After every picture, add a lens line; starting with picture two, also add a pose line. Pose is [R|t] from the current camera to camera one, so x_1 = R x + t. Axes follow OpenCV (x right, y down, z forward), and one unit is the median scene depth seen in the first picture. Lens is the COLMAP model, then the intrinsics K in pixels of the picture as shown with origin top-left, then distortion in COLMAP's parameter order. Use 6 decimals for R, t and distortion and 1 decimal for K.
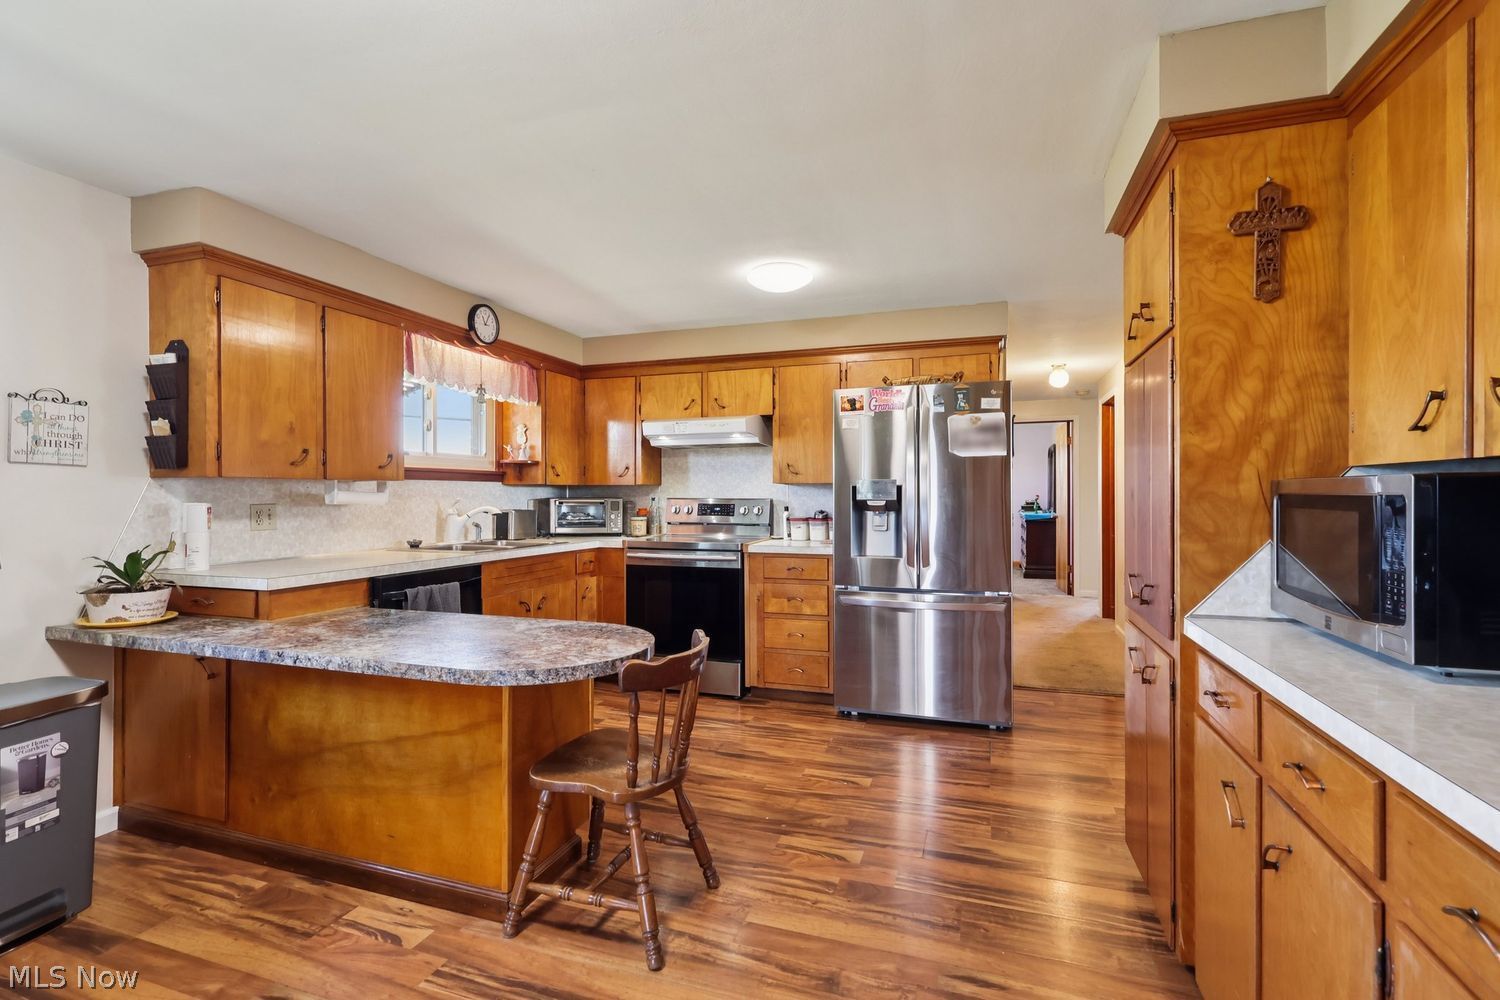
lens RADIAL K [[709.6, 0, 736.5], [0, 709.6, 495.0], [0, 0, 1]] dist [0.001647, -0.000132]
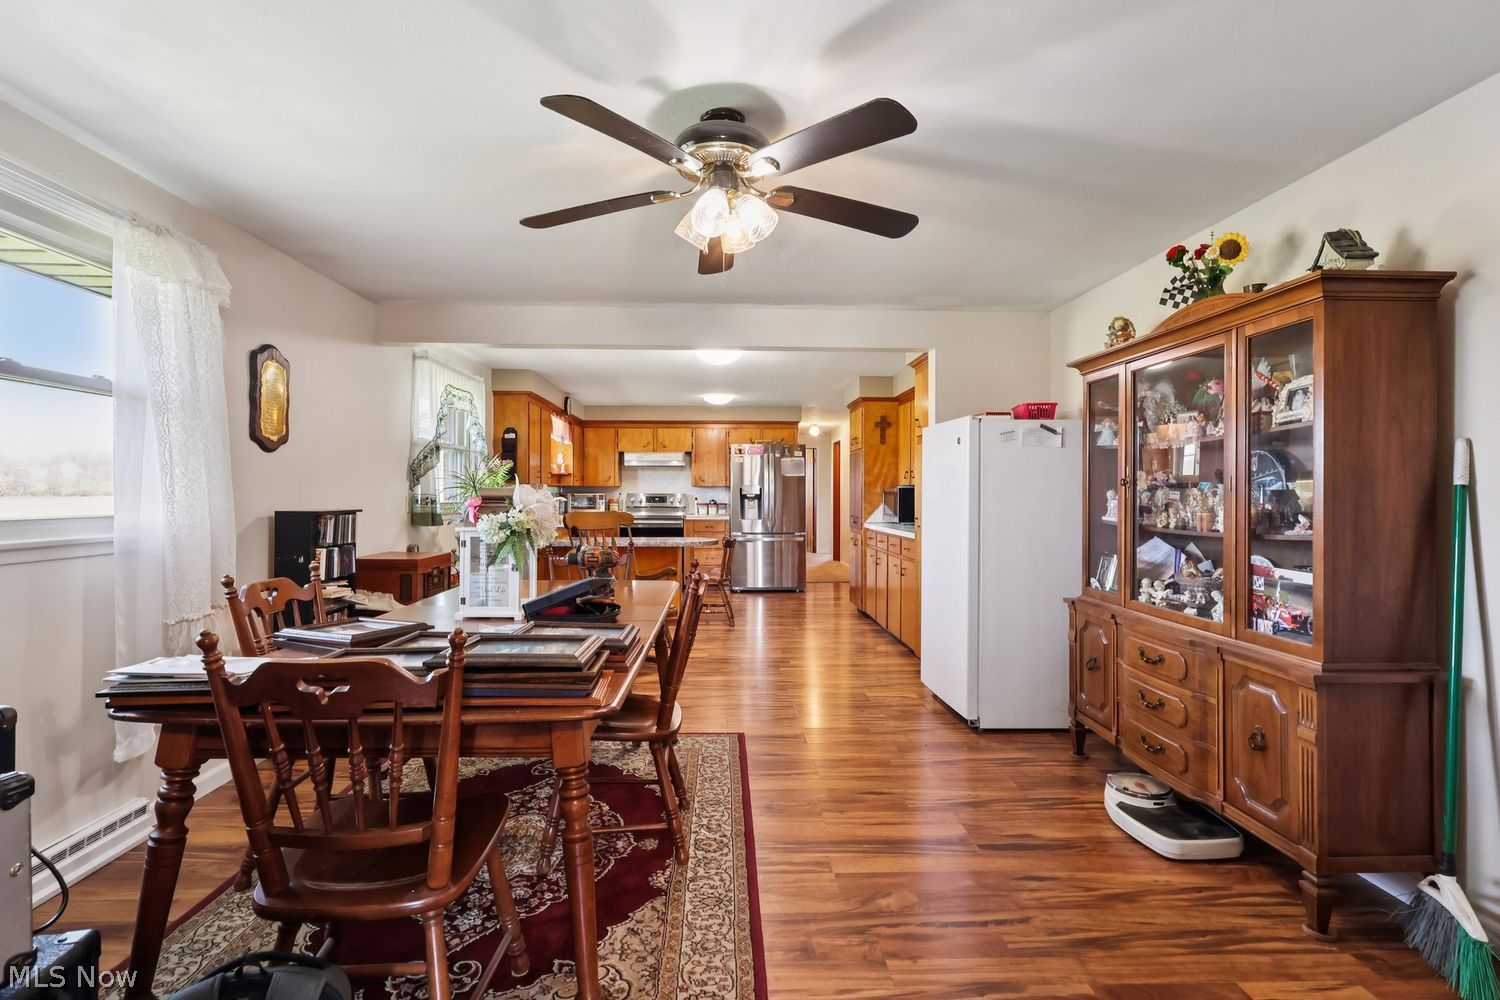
lens RADIAL K [[709.6, 0, 743.1], [0, 709.6, 491.2], [0, 0, 1]] dist [0.001647, -0.000132]
pose [[0.932525, 0.006522, 0.361046, -0.544981], [-0.004806, 0.999972, -0.005651, 0.008274], [-0.361073, 0.003534, 0.932531, -0.933030]]
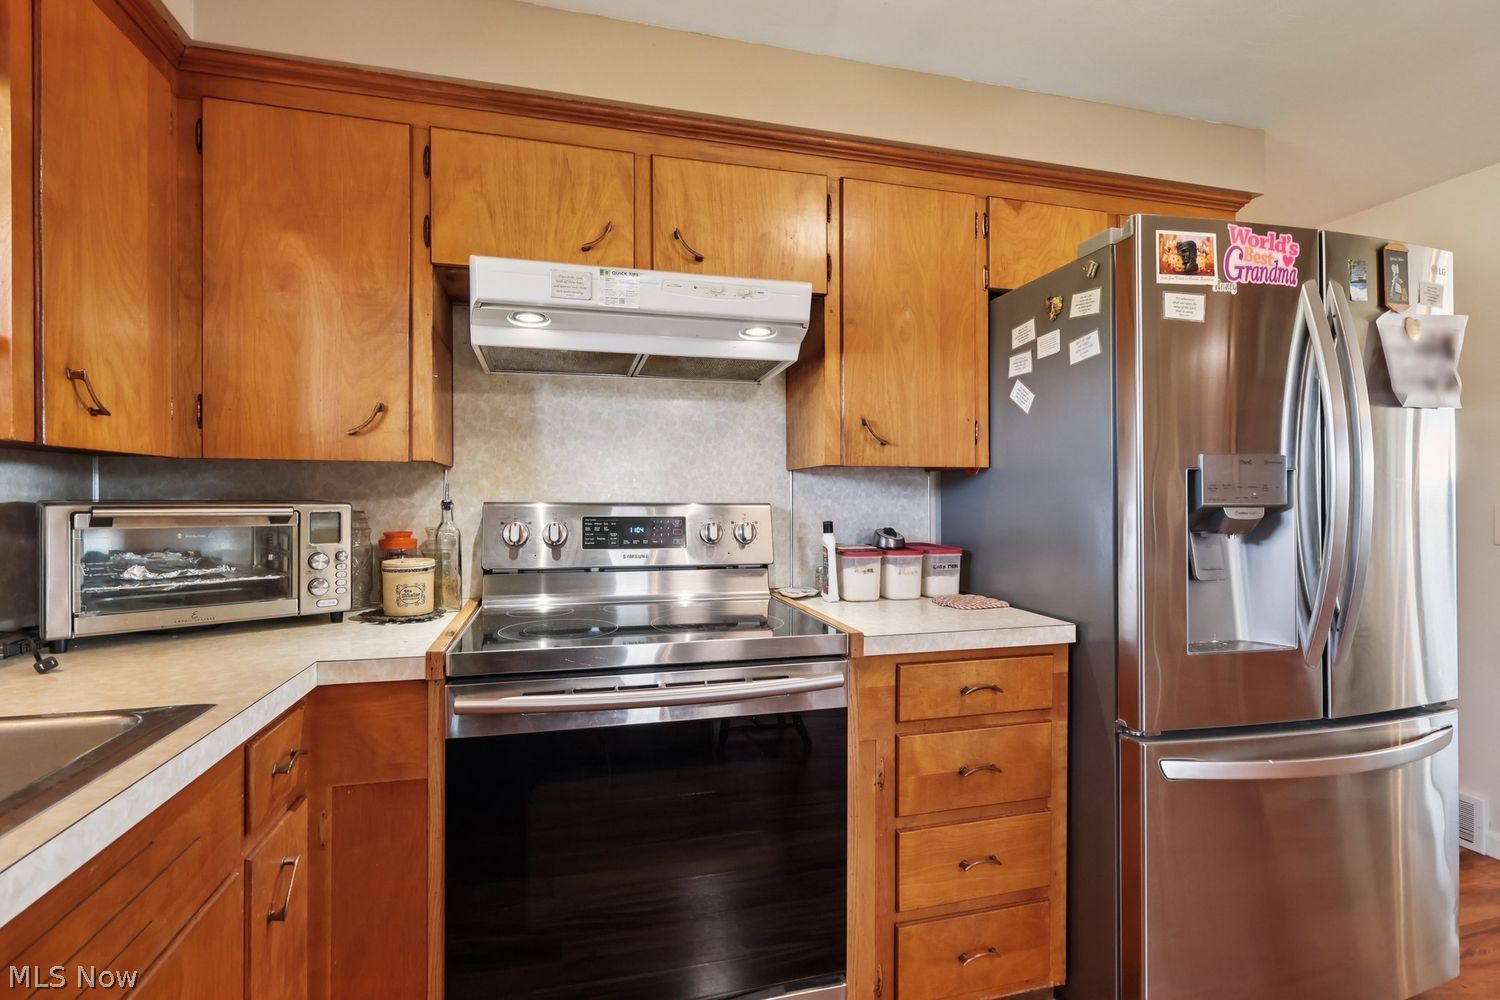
lens RADIAL K [[709.6, 0, 743.9], [0, 709.6, 501.8], [0, 0, 1]] dist [0.001647, -0.000132]
pose [[0.824234, -0.000688, 0.566248, -0.218874], [-0.000418, 0.999998, 0.001824, 0.003572], [-0.566249, -0.001740, 0.824233, 0.708073]]
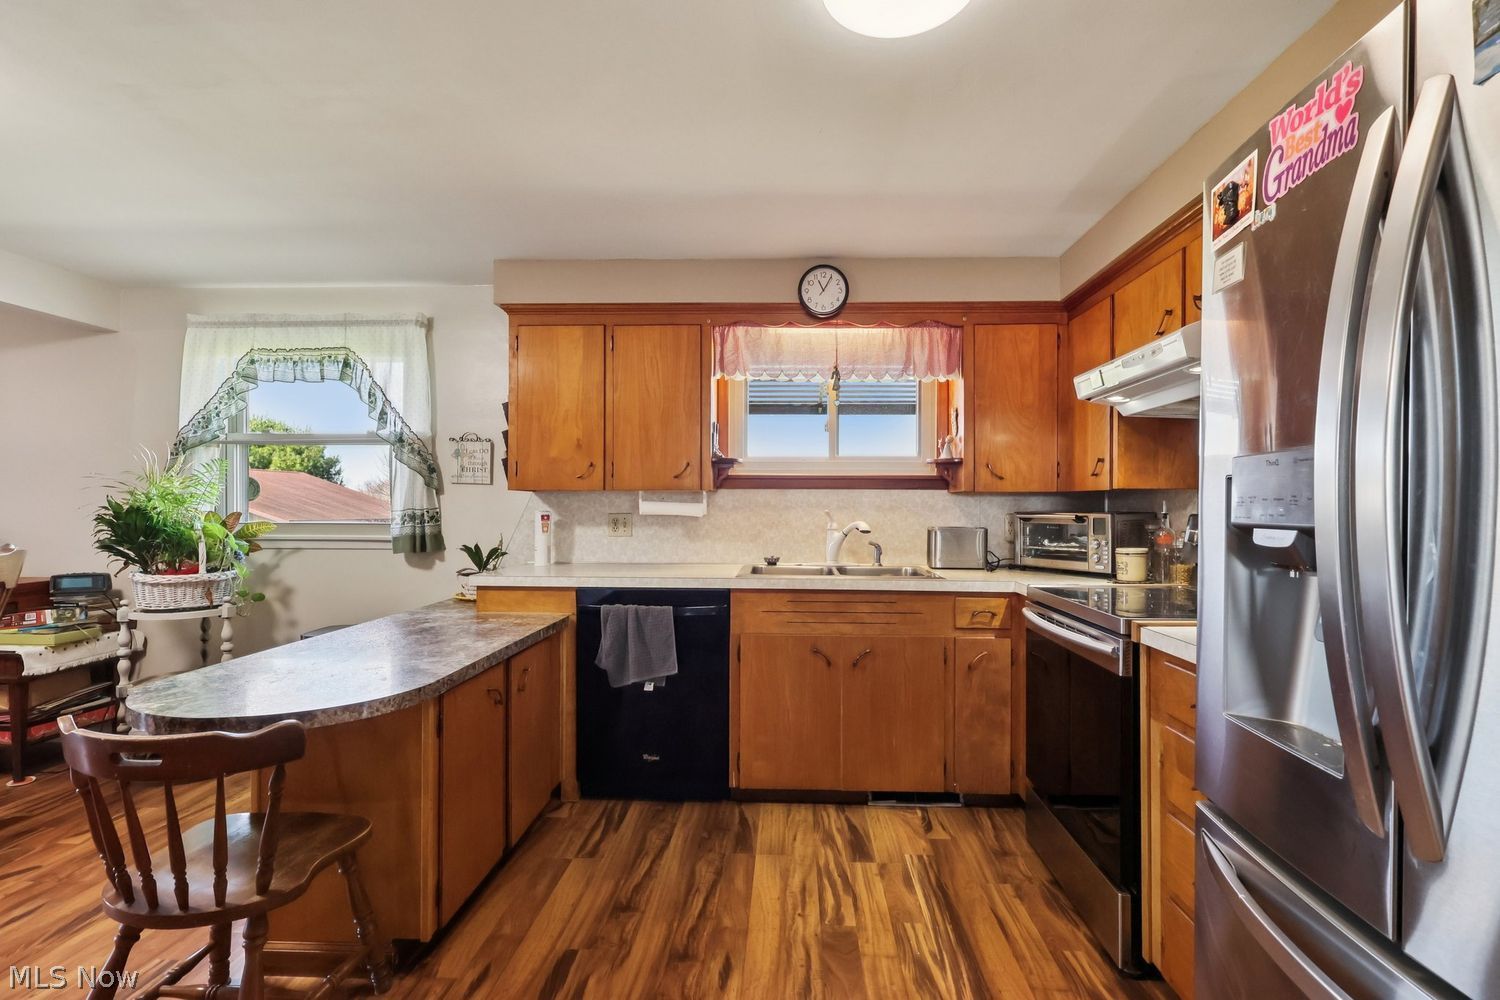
lens RADIAL K [[709.6, 0, 754.3], [0, 709.6, 505.6], [0, 0, 1]] dist [0.001647, -0.000132]
pose [[0.285967, 0.000521, -0.958239, 0.339238], [-0.005868, 0.999982, -0.001208, 0.000440], [0.958222, 0.005968, 0.285965, 0.625607]]
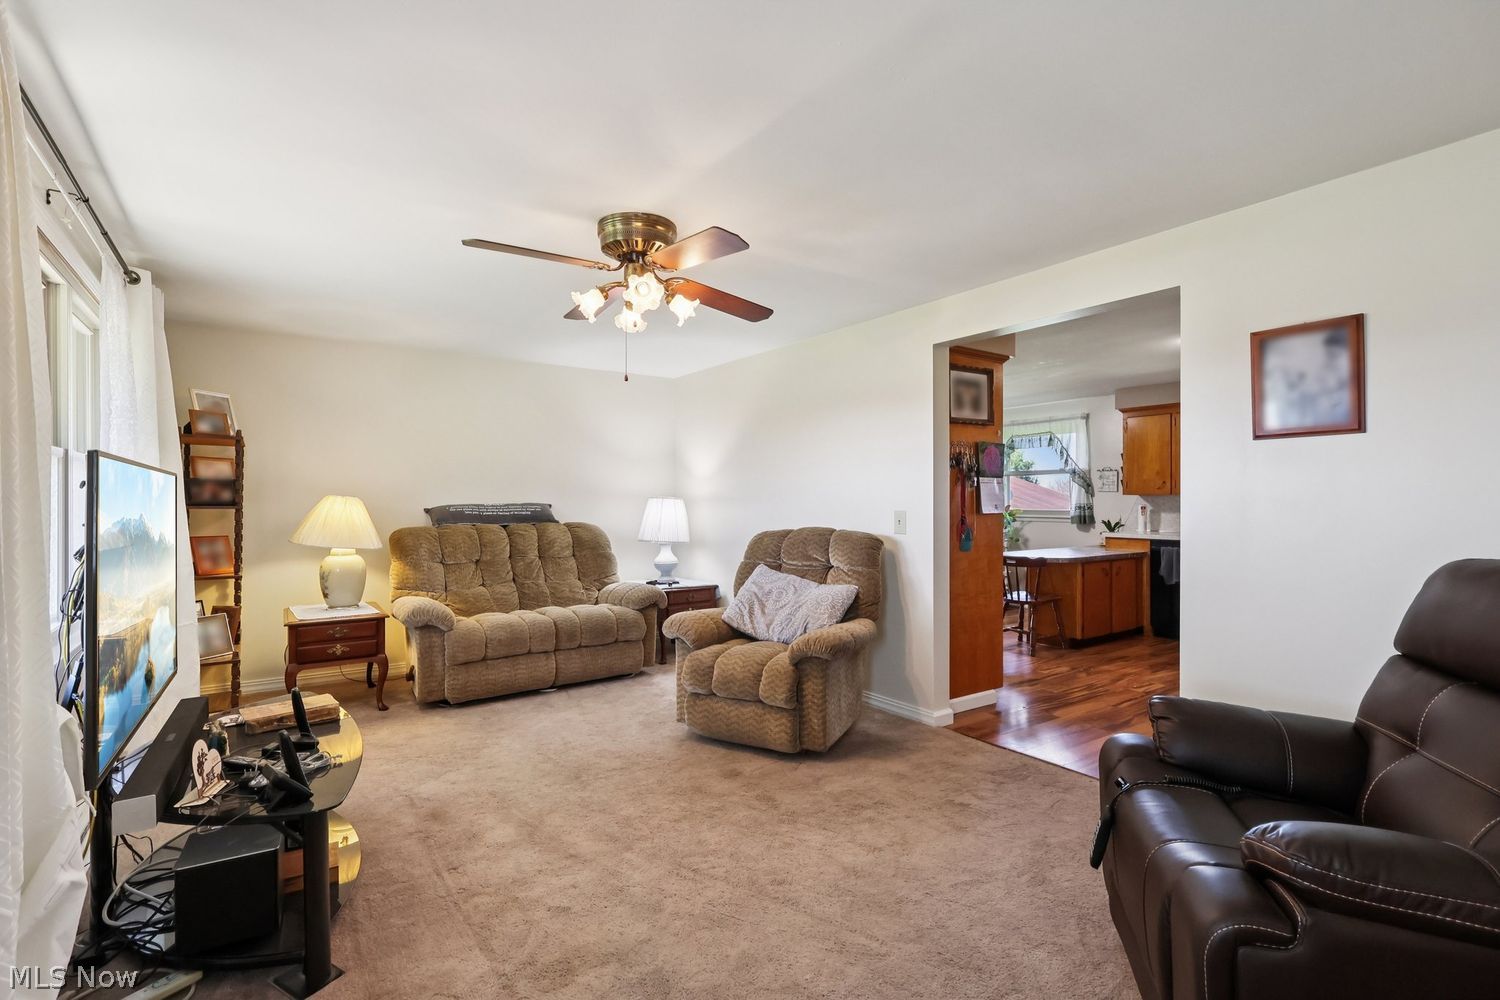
lens RADIAL K [[709.6, 0, 752.3], [0, 709.6, 499.1], [0, 0, 1]] dist [0.001647, -0.000132]
pose [[-0.574771, 0.000307, -0.818314, 1.325241], [-0.000070, 1.000000, 0.000424, -0.006244], [0.818314, 0.000301, -0.574771, 0.823853]]
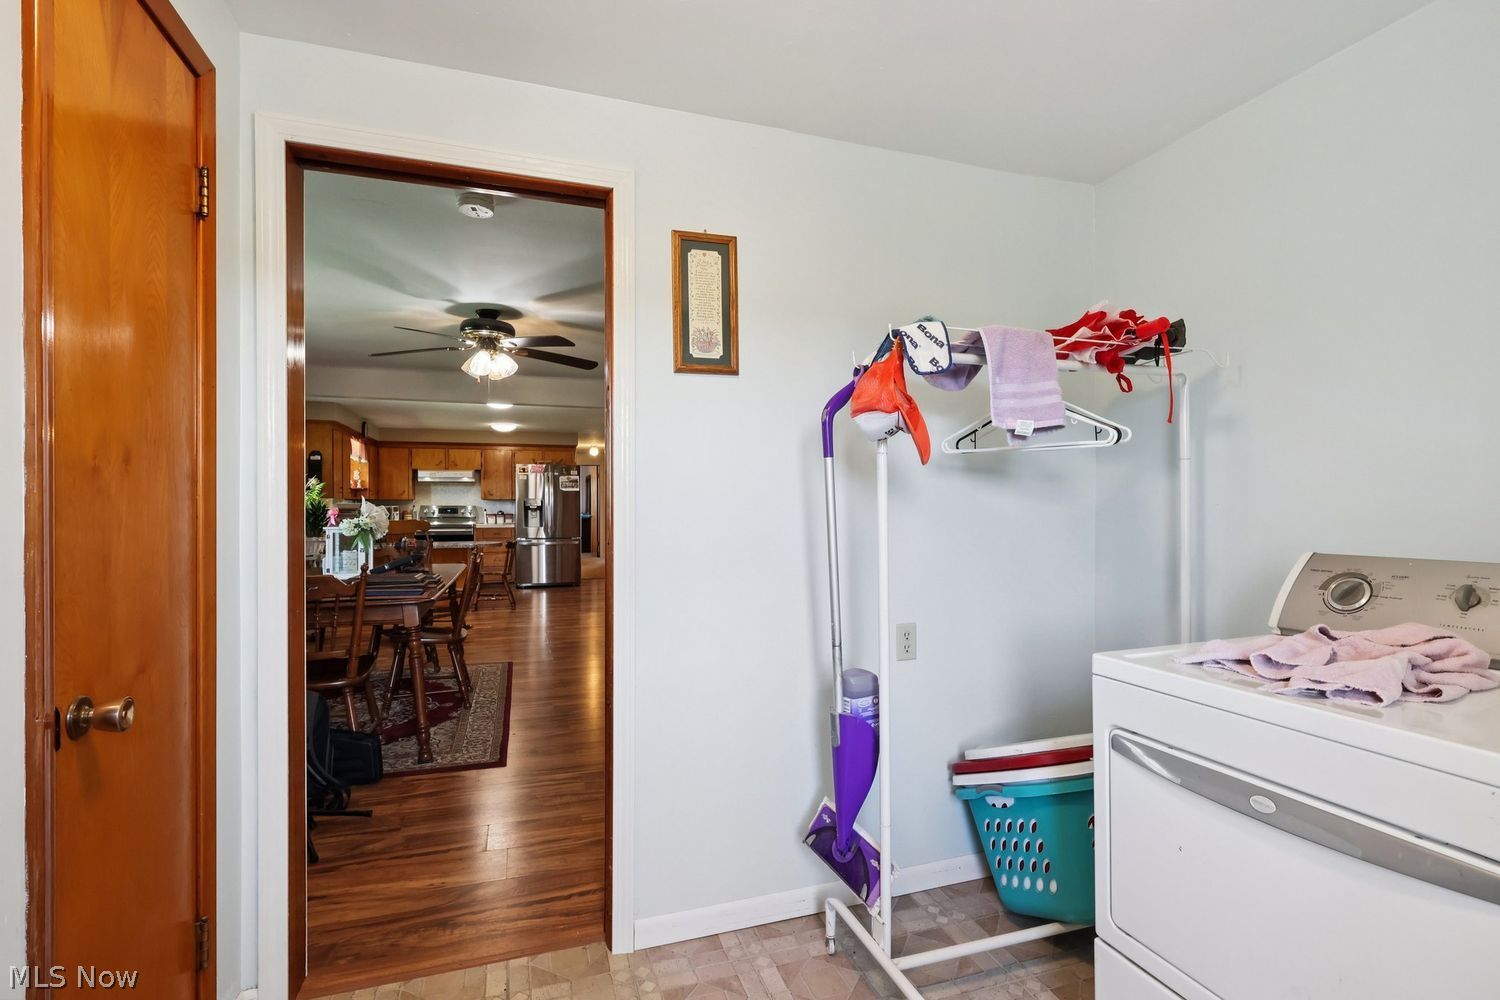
lens RADIAL K [[709.6, 0, 754.3], [0, 709.6, 505.9], [0, 0, 1]] dist [0.001647, -0.000132]
pose [[0.791821, 0.000991, 0.610752, -0.675973], [-0.000814, 1.000000, -0.000567, 0.006269], [-0.610753, -0.000049, 0.791821, -1.425757]]
